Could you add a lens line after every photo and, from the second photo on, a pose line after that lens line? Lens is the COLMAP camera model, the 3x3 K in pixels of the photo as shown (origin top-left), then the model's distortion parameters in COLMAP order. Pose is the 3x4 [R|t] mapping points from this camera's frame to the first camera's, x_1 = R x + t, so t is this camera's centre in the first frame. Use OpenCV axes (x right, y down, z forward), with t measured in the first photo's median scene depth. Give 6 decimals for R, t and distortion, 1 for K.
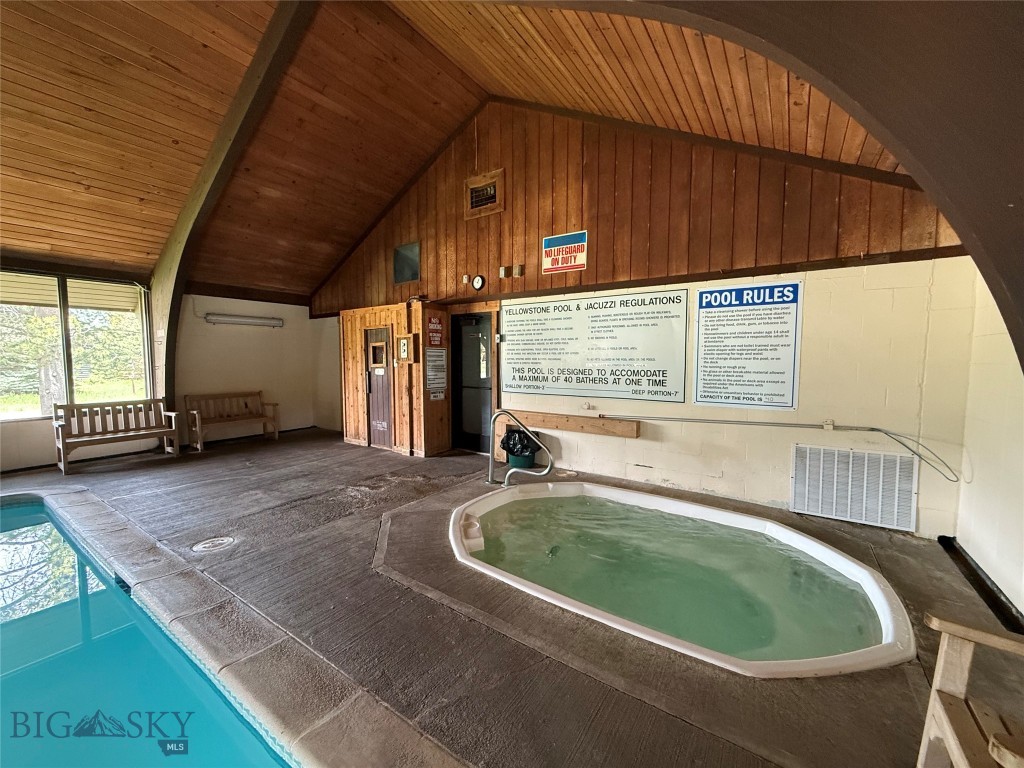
lens RADIAL K [[407.4, 0, 509.0], [0, 407.4, 383.0], [0, 0, 1]] dist [-0.000067, -0.000206]
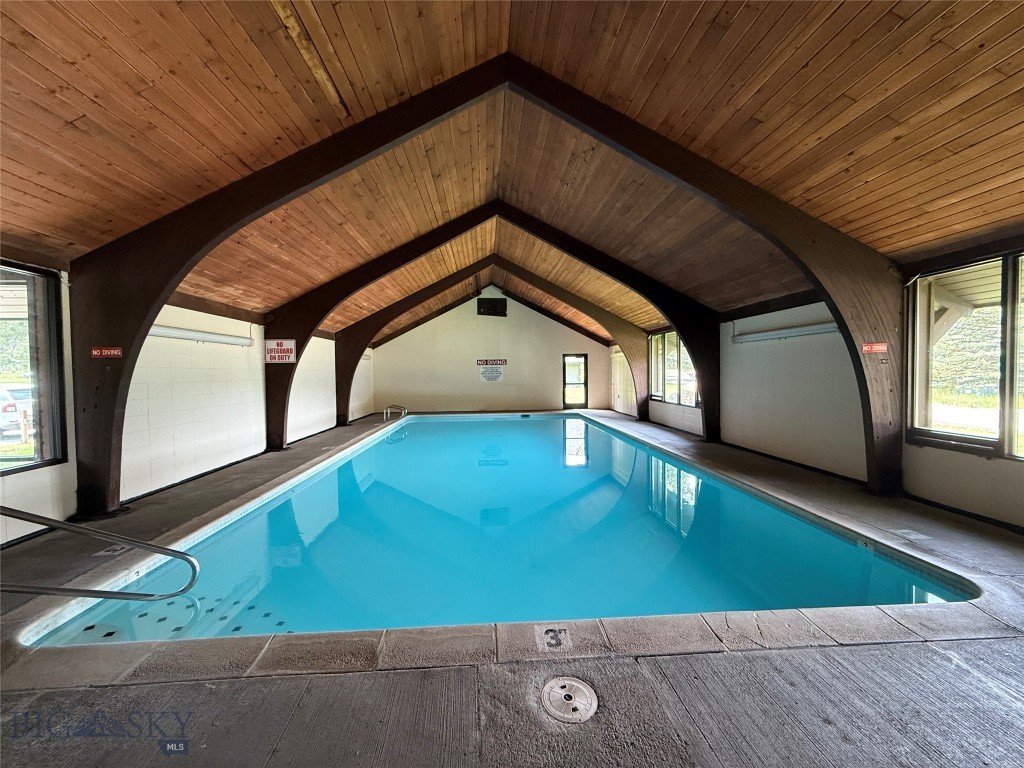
lens RADIAL K [[407.4, 0, 509.0], [0, 407.4, 383.0], [0, 0, 1]] dist [-0.000067, -0.000206]
pose [[-0.788544, 0.025032, -0.614469, -0.190504], [-0.026820, 0.996821, 0.075027, -0.064841], [0.614394, 0.075642, -0.785365, 0.863774]]
